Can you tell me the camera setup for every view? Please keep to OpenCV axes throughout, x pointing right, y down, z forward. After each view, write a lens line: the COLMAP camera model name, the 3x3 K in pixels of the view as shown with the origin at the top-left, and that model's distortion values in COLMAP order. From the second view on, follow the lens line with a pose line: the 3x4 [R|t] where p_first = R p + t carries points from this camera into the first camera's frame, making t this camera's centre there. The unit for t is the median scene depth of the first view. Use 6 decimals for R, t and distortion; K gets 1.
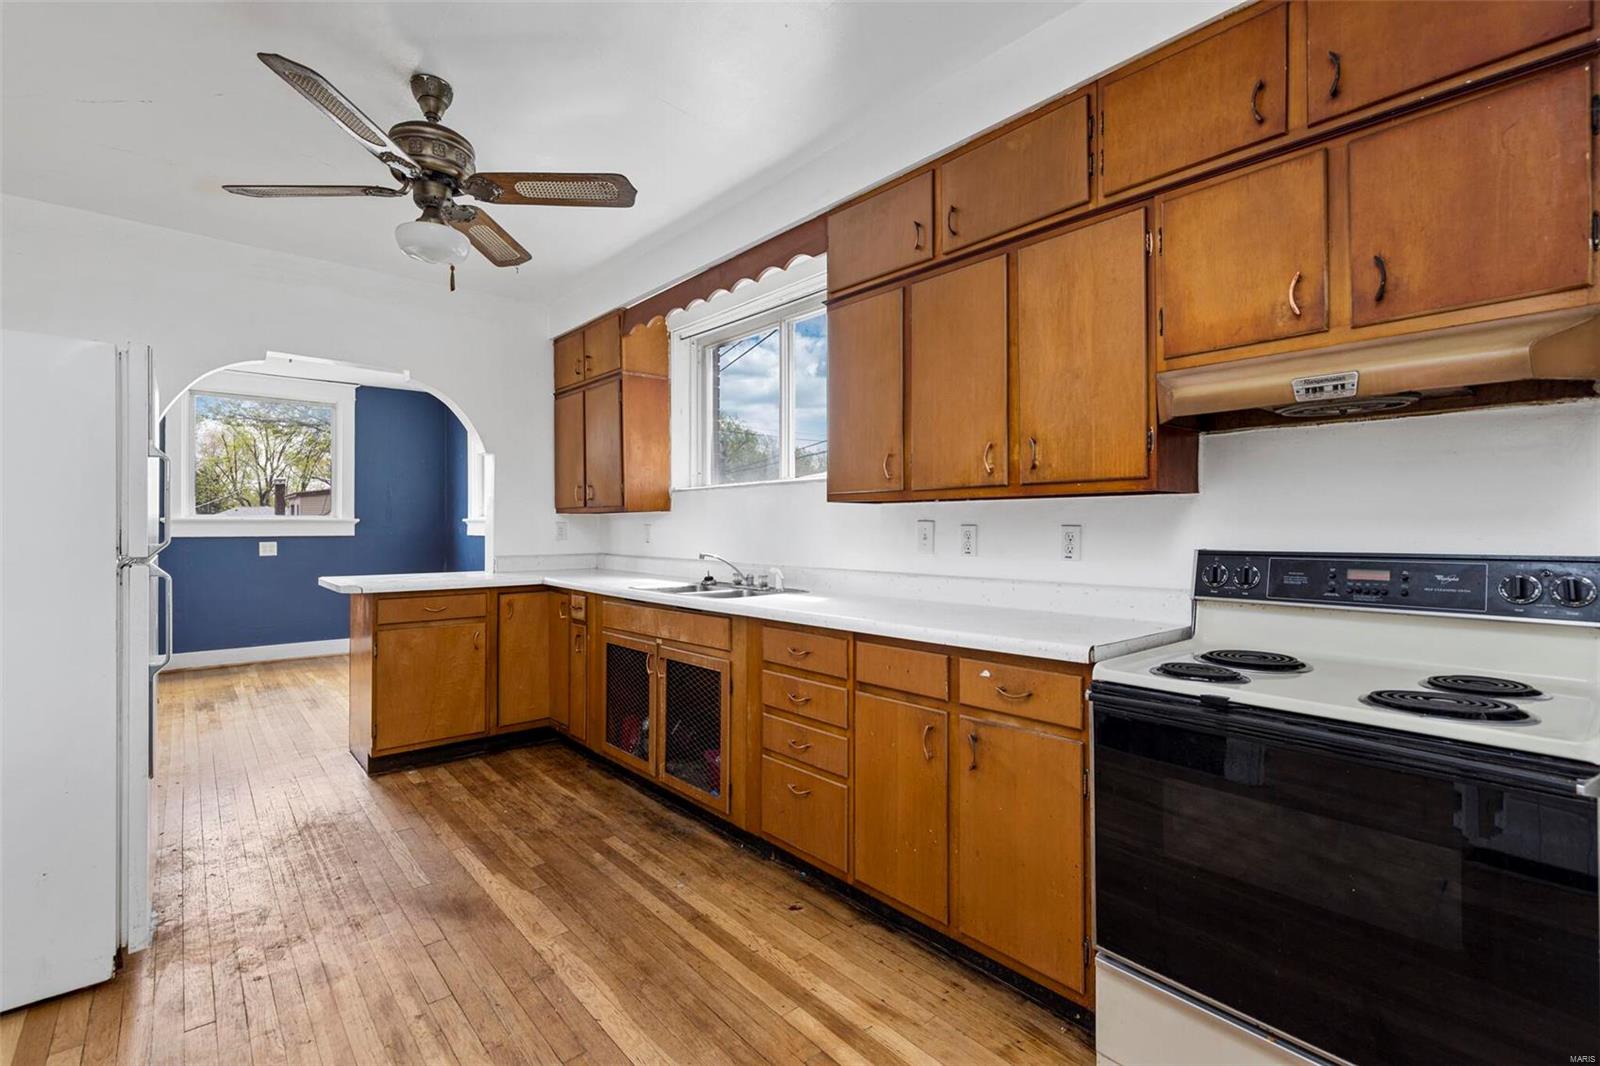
lens RADIAL K [[731.0, 0, 800.2], [0, 731.0, 528.1], [0, 0, 1]] dist [0.000176, 0.000001]
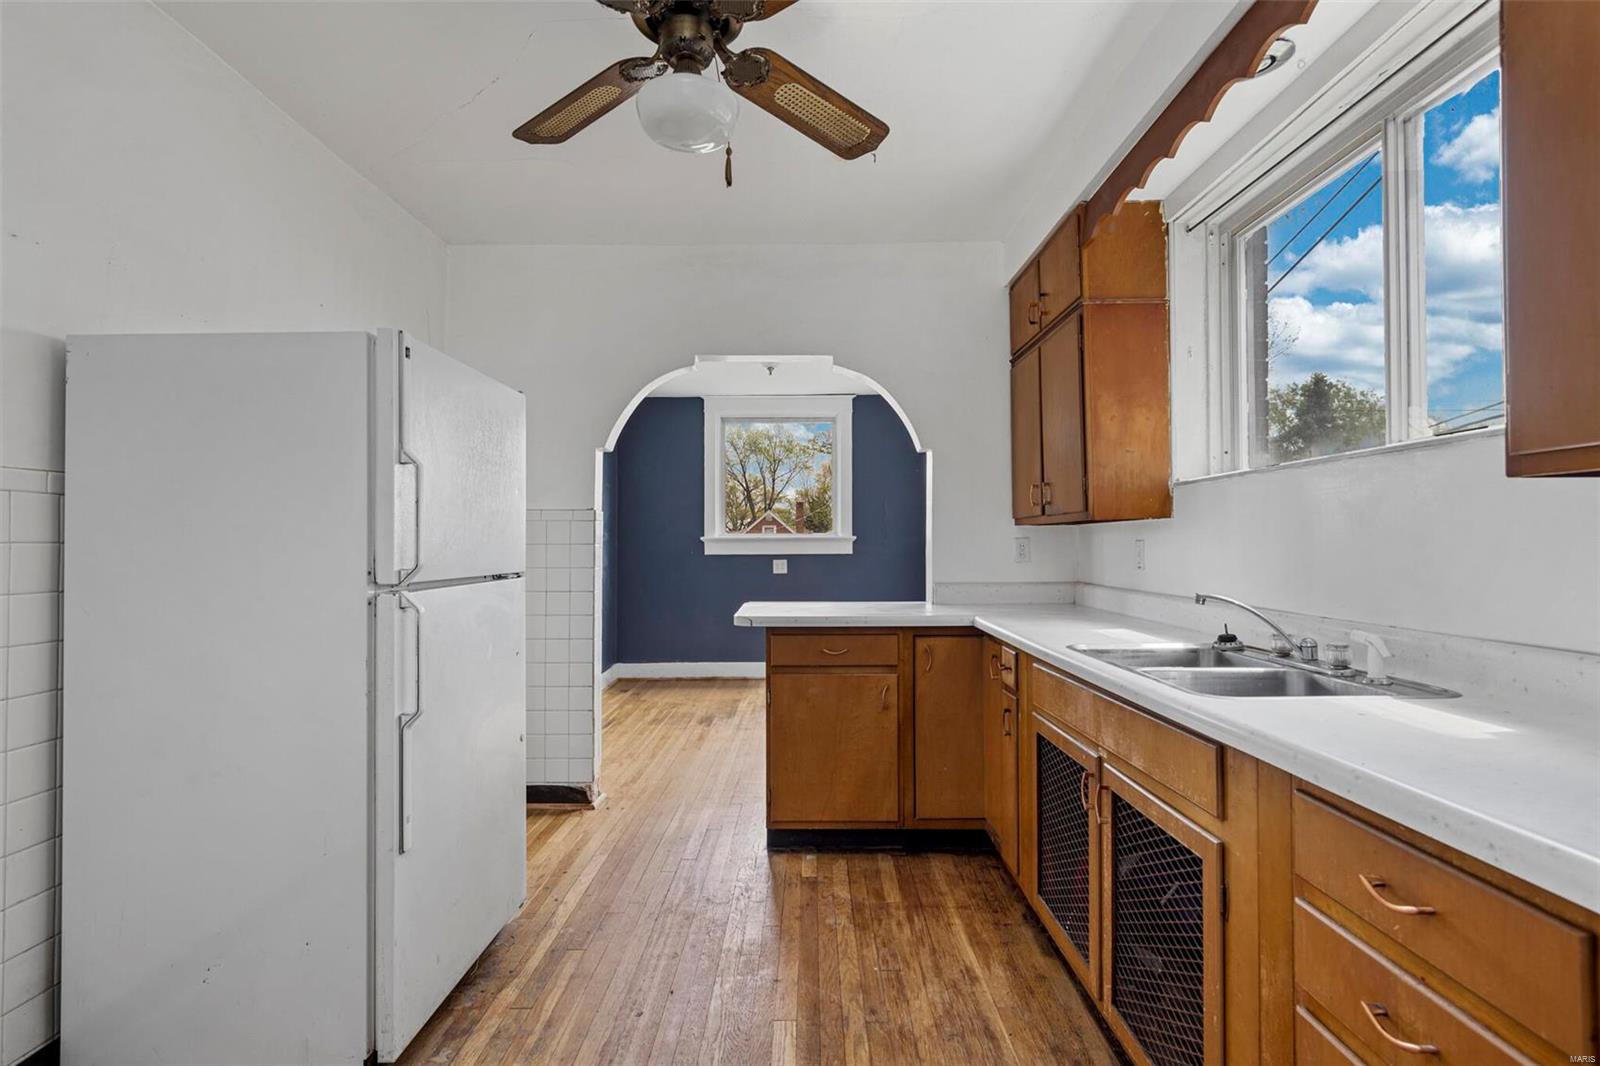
lens RADIAL K [[791.0, 0, 796.0], [0, 791.0, 532.9], [0, 0, 1]] dist [0.002333, -0.000250]
pose [[0.753155, -0.013081, -0.657713, 0.021999], [0.003518, 0.999868, -0.015857, -0.001239], [0.657833, 0.009629, 0.753102, 0.346370]]
